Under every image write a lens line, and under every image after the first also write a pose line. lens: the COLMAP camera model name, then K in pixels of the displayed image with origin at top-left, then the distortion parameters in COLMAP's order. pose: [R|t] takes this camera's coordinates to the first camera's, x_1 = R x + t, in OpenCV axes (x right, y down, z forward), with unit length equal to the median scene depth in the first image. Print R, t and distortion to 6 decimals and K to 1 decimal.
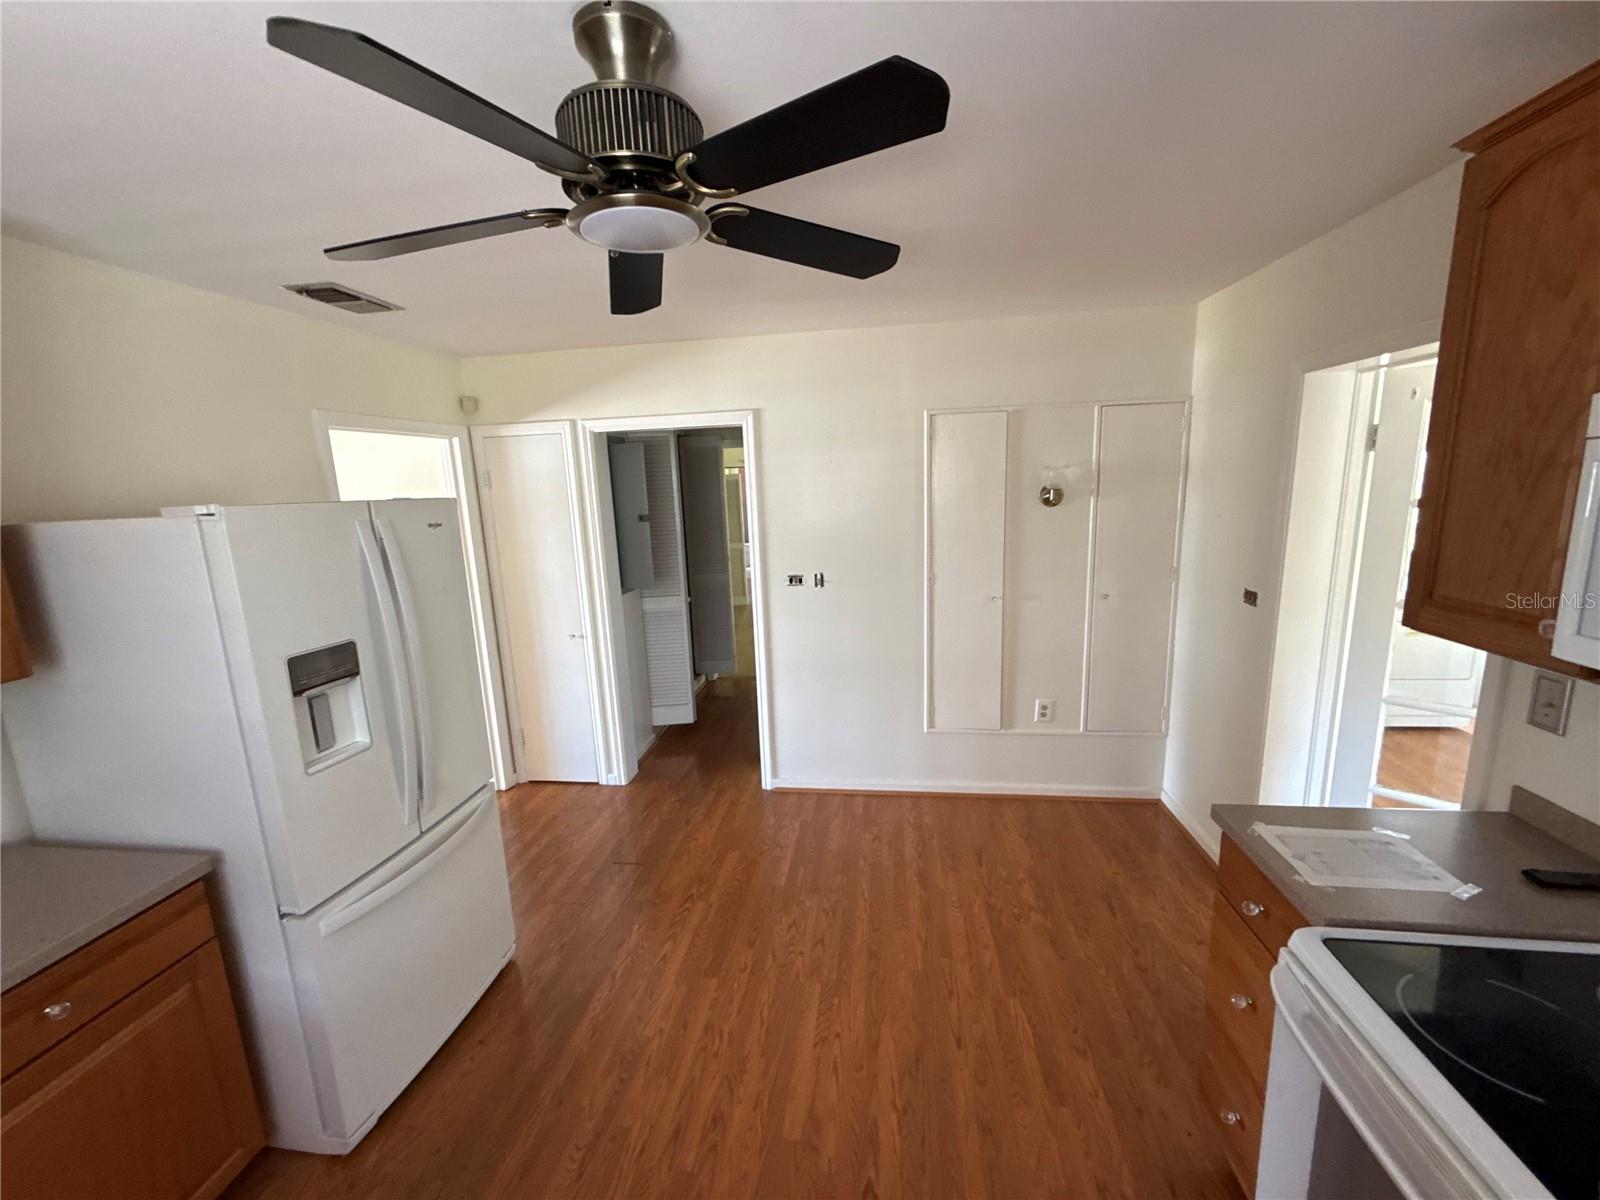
lens RADIAL K [[643.5, 0, 797.1], [0, 643.5, 604.2], [0, 0, 1]] dist [-0.002025, -0.000423]
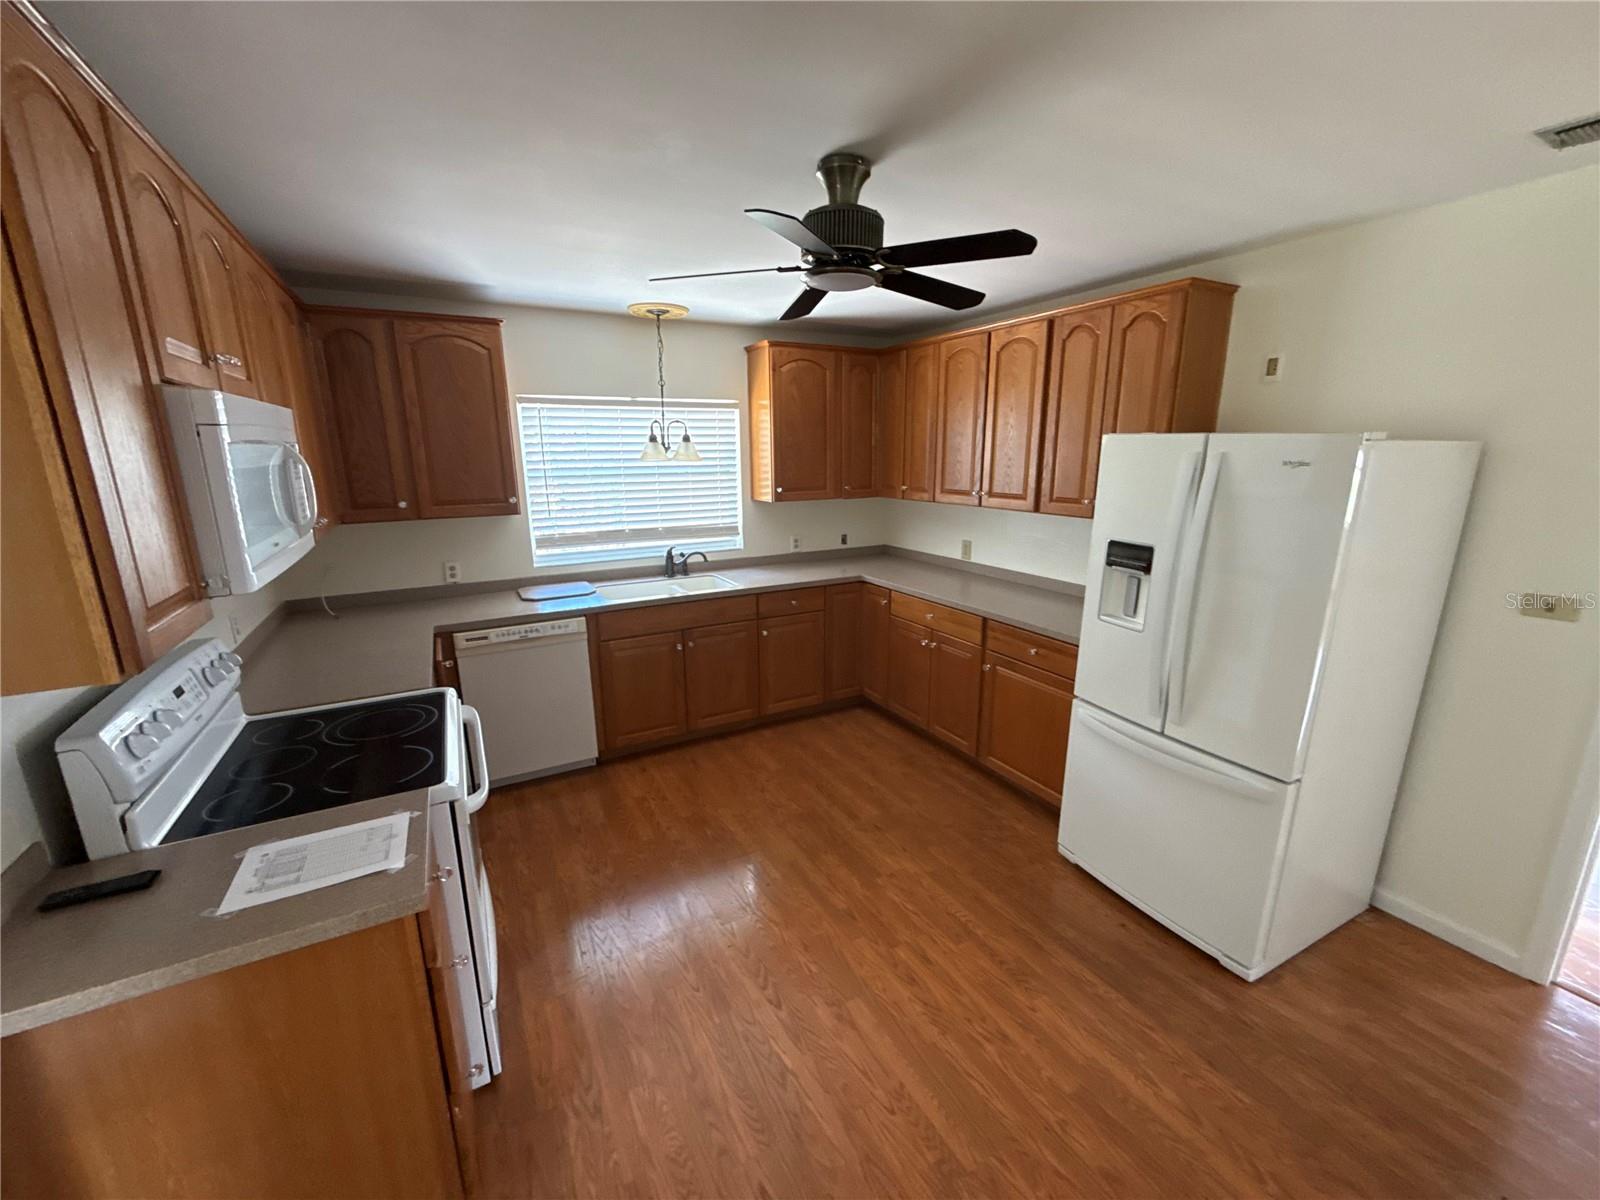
lens RADIAL K [[643.5, 0, 797.1], [0, 643.5, 604.2], [0, 0, 1]] dist [-0.002025, -0.000423]
pose [[-0.805043, 0.189798, -0.562034, 0.528117], [-0.068984, 0.911055, 0.406473, -0.266148], [0.589192, 0.365999, -0.720346, 1.351167]]
